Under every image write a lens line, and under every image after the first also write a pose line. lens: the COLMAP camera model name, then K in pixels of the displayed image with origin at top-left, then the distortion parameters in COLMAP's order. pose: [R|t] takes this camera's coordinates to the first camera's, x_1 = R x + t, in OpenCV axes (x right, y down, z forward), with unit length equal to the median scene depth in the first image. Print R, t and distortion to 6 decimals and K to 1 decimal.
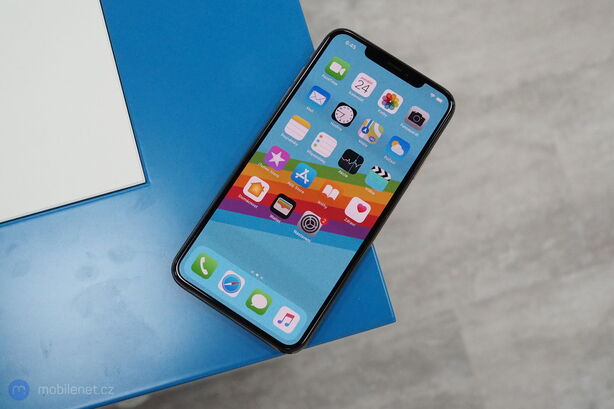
lens RADIAL K [[898.6, 0, 307.0], [0, 898.6, 204.5], [0, 0, 1]] dist [-0.202983, -0.020873]
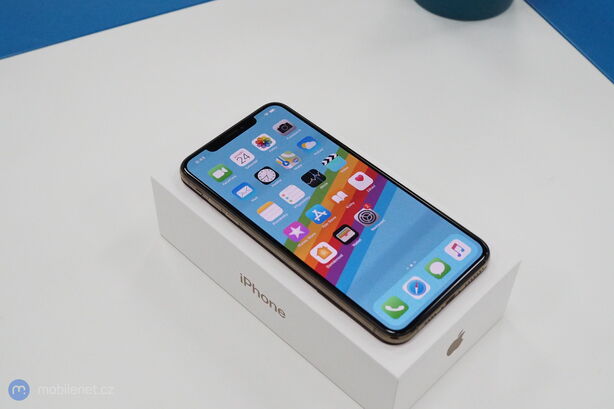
lens RADIAL K [[898.6, 0, 307.0], [0, 898.6, 204.5], [0, 0, 1]] dist [-0.202983, -0.020873]
pose [[0.195749, -0.756436, 0.624088, -0.625076], [0.964913, 0.262138, 0.015078, -0.062490], [-0.175003, 0.599239, 0.781208, 0.201501]]
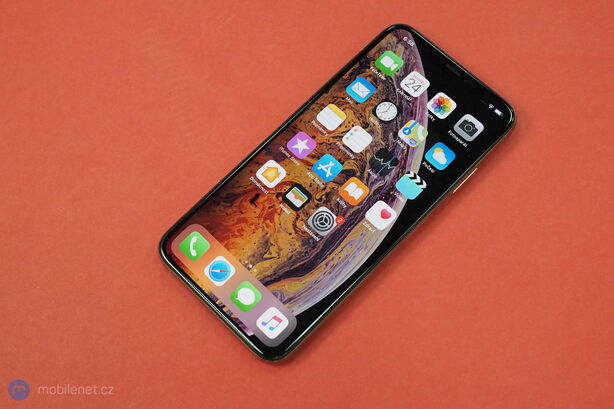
lens RADIAL K [[898.6, 0, 307.0], [0, 898.6, 204.5], [0, 0, 1]] dist [-0.202983, -0.020873]
pose [[0.972416, 0.159574, -0.170126, 0.130054], [-0.188233, 0.967591, -0.168335, 0.151095], [0.137750, 0.195715, 0.970938, 0.155669]]
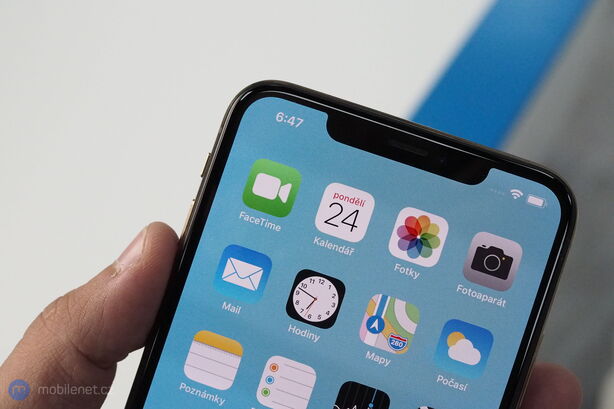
lens RADIAL K [[898.6, 0, 307.0], [0, 898.6, 204.5], [0, 0, 1]] dist [-0.202983, -0.020873]
pose [[0.965197, -0.251887, -0.070342, 0.077334], [0.257209, 0.962947, 0.081092, -0.176075], [0.047310, -0.096362, 0.994221, 0.603307]]
